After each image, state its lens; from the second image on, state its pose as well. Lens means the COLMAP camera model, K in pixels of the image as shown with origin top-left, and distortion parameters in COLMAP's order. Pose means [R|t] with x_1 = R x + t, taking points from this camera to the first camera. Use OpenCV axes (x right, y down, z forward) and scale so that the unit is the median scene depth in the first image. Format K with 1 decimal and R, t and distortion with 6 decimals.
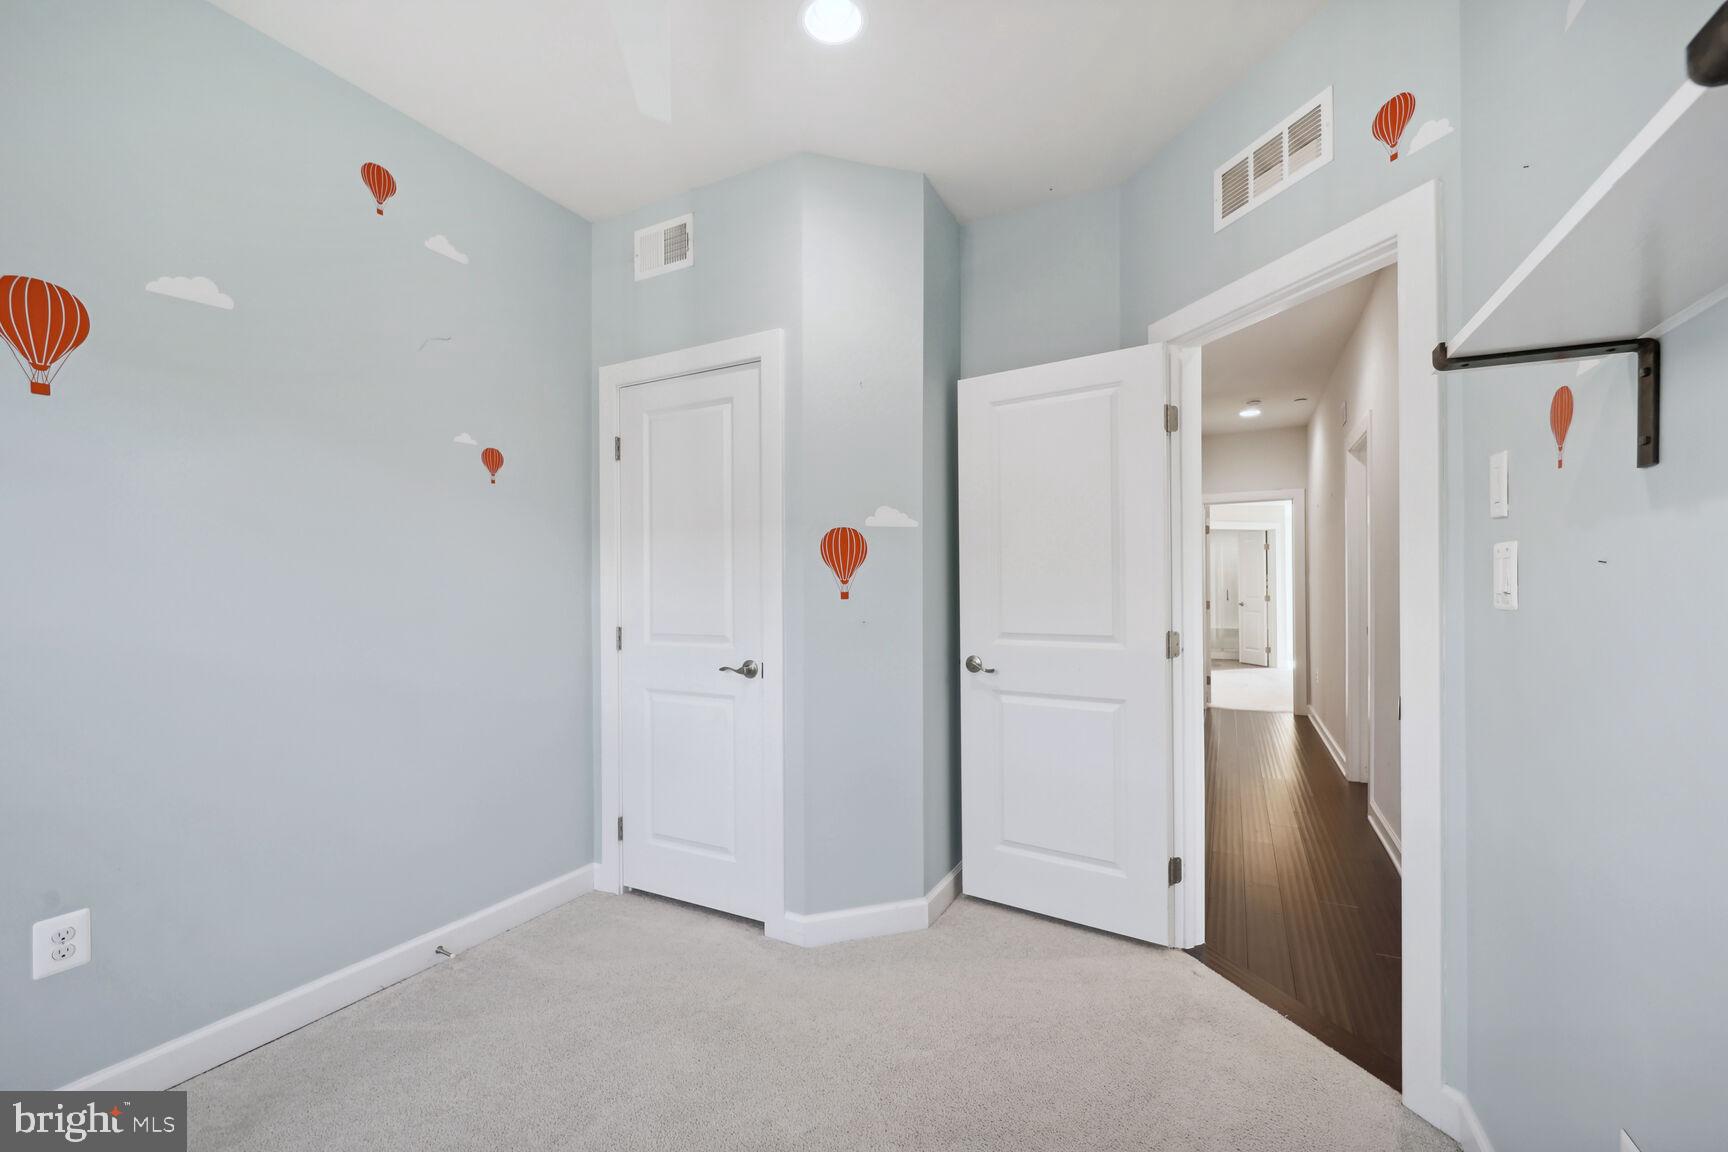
lens RADIAL K [[703.8, 0, 859.7], [0, 703.8, 590.0], [0, 0, 1]] dist [-0.001591, -0.002775]
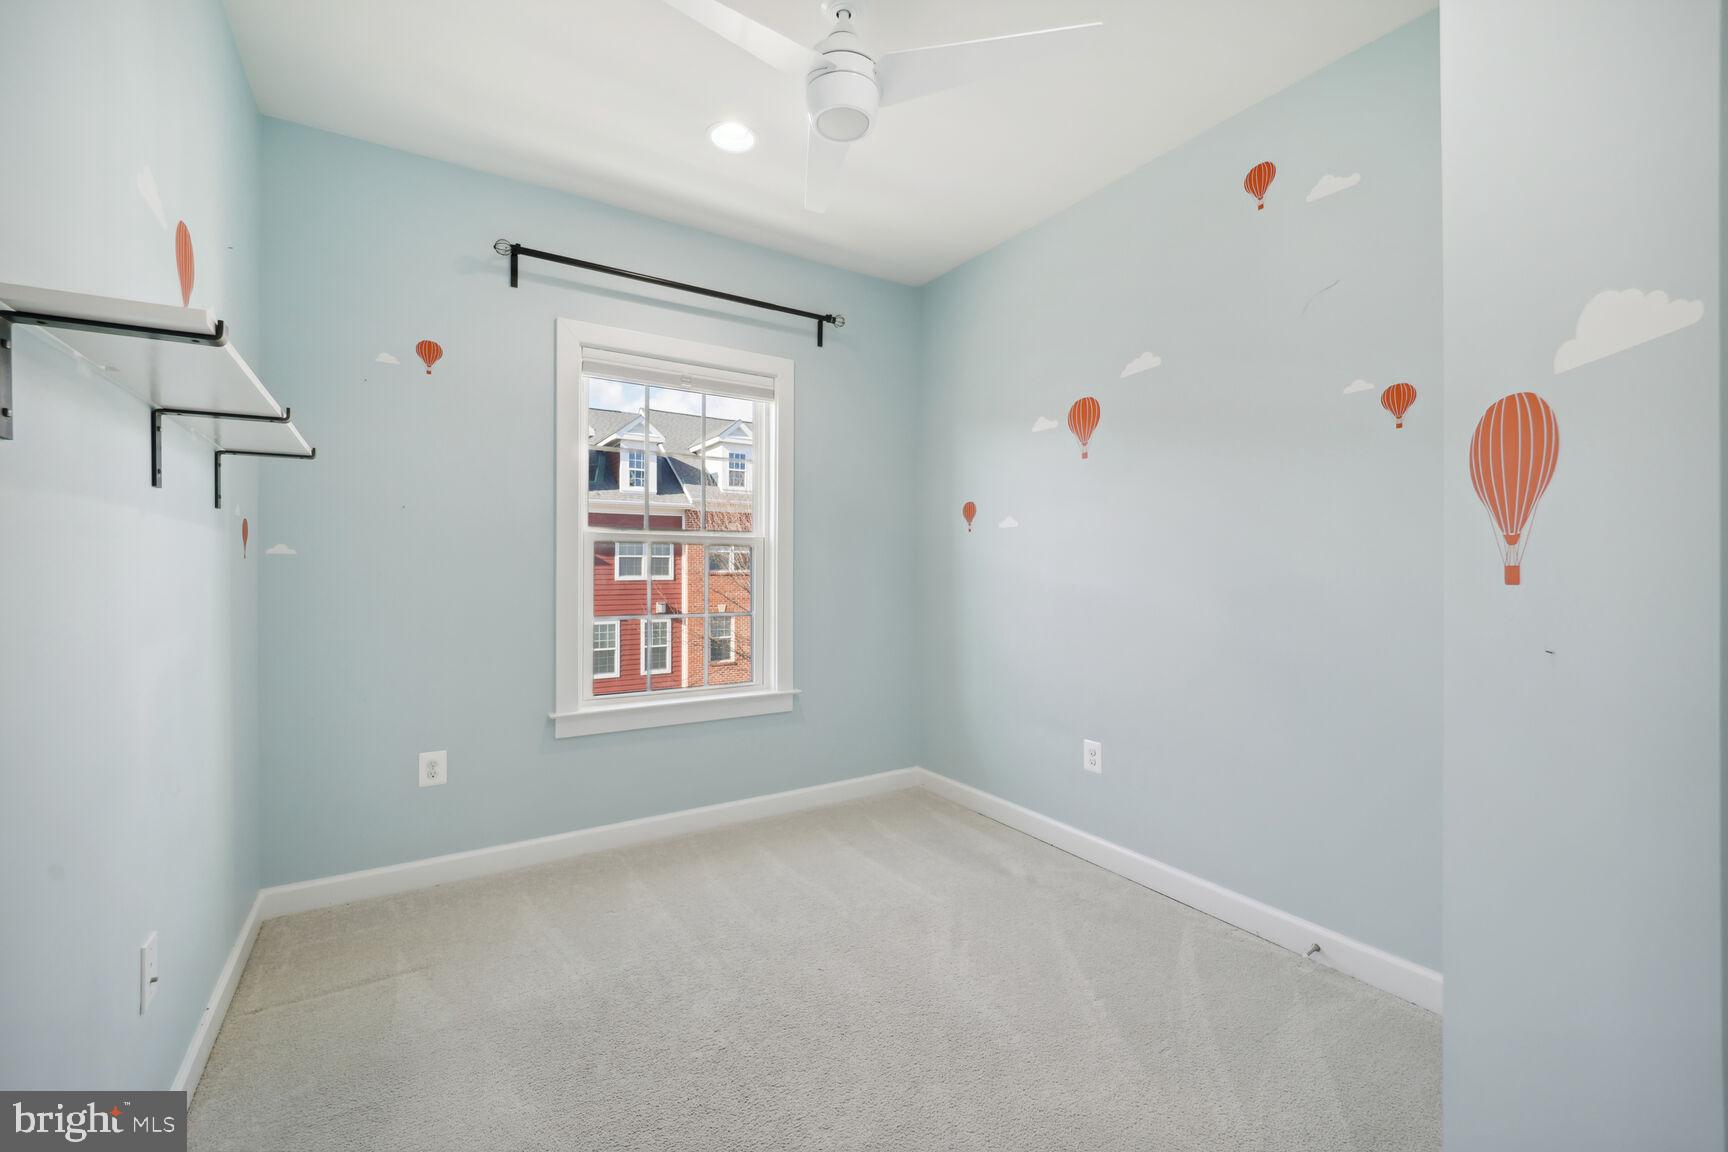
lens RADIAL K [[703.8, 0, 865.7], [0, 703.8, 569.4], [0, 0, 1]] dist [-0.001591, -0.002775]
pose [[-0.492730, 0.007033, -0.870154, 0.503732], [0.001121, 0.999972, 0.007448, 0.001842], [0.870182, 0.002695, -0.492724, 0.934984]]
